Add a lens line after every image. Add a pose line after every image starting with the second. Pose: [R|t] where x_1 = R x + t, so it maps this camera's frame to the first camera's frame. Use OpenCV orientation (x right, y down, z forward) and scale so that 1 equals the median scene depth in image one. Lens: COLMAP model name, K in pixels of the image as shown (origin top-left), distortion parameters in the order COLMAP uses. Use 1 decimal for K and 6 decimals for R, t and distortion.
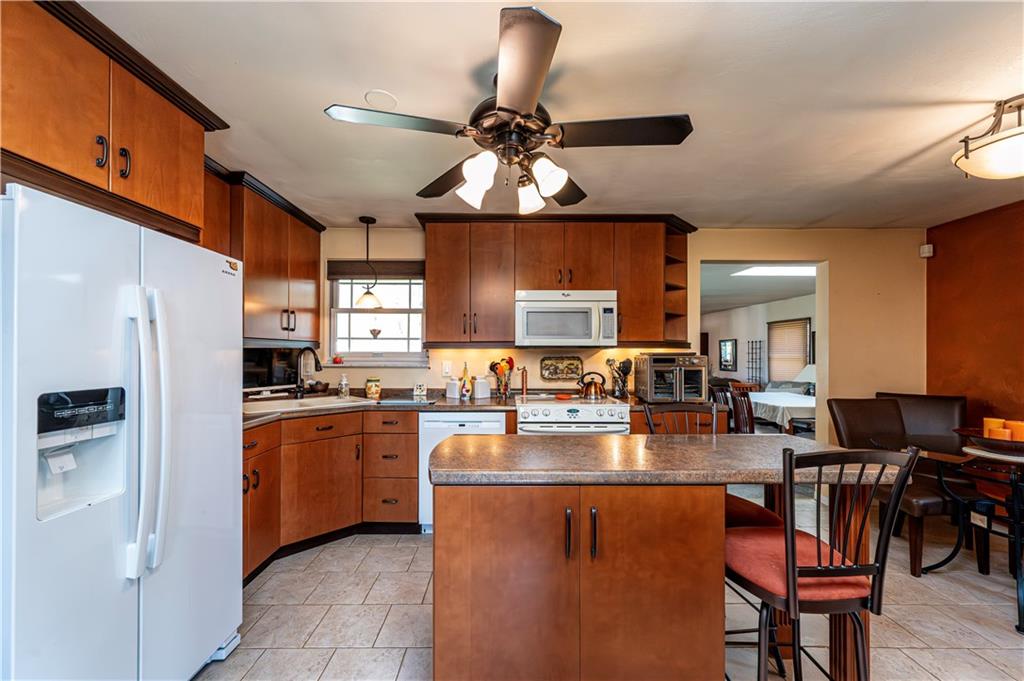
lens RADIAL K [[413.6, 0, 508.4], [0, 413.6, 349.6], [0, 0, 1]] dist [-0.001348, 0.000357]
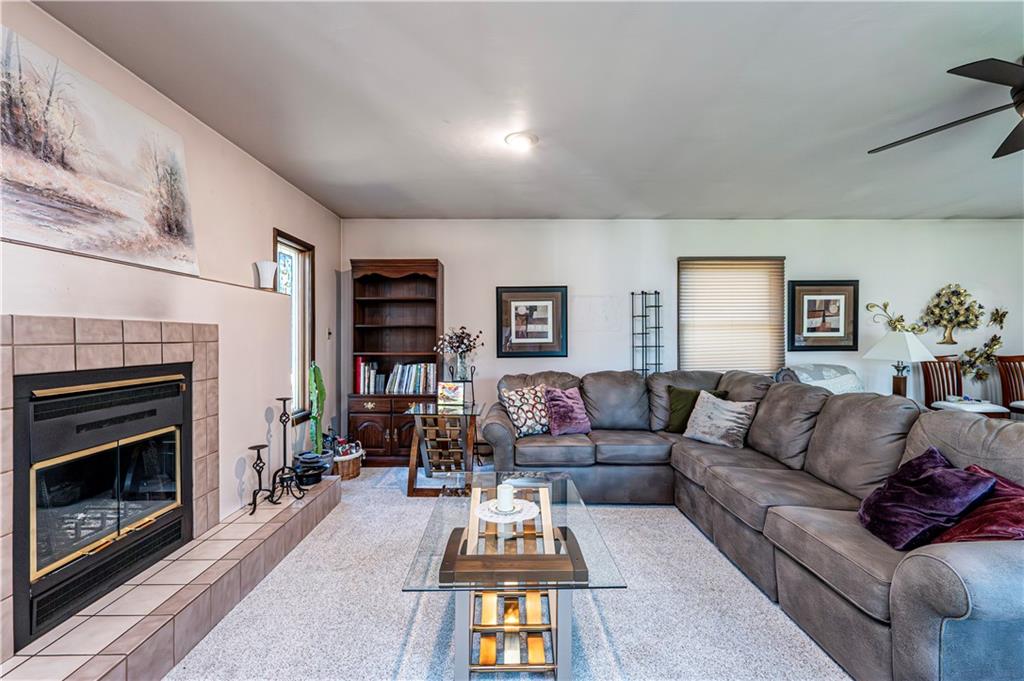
lens RADIAL K [[446.9, 0, 512.0], [0, 446.9, 340.5], [0, 0, 1]] dist [-0.000168, -0.000016]
pose [[-0.018692, -0.004438, 0.999815, 0.183511], [-0.003648, 0.999984, 0.004371, 0.095092], [-0.999819, -0.003566, -0.018708, 3.151719]]
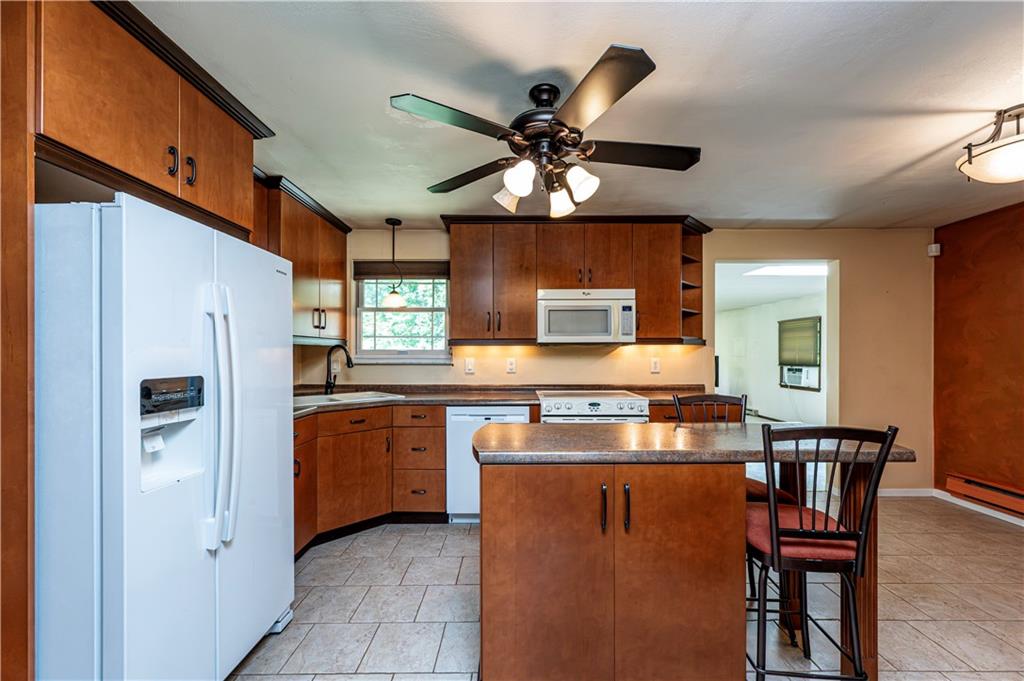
lens RADIAL K [[417.1, 0, 515.8], [0, 417.1, 352.8], [0, 0, 1]] dist [0.002540, -0.000353]
pose [[0.999996, -0.002545, 0.001349, -0.042833], [0.002538, 0.999984, 0.005109, 0.011411], [-0.001362, -0.005106, 0.999986, -0.053286]]
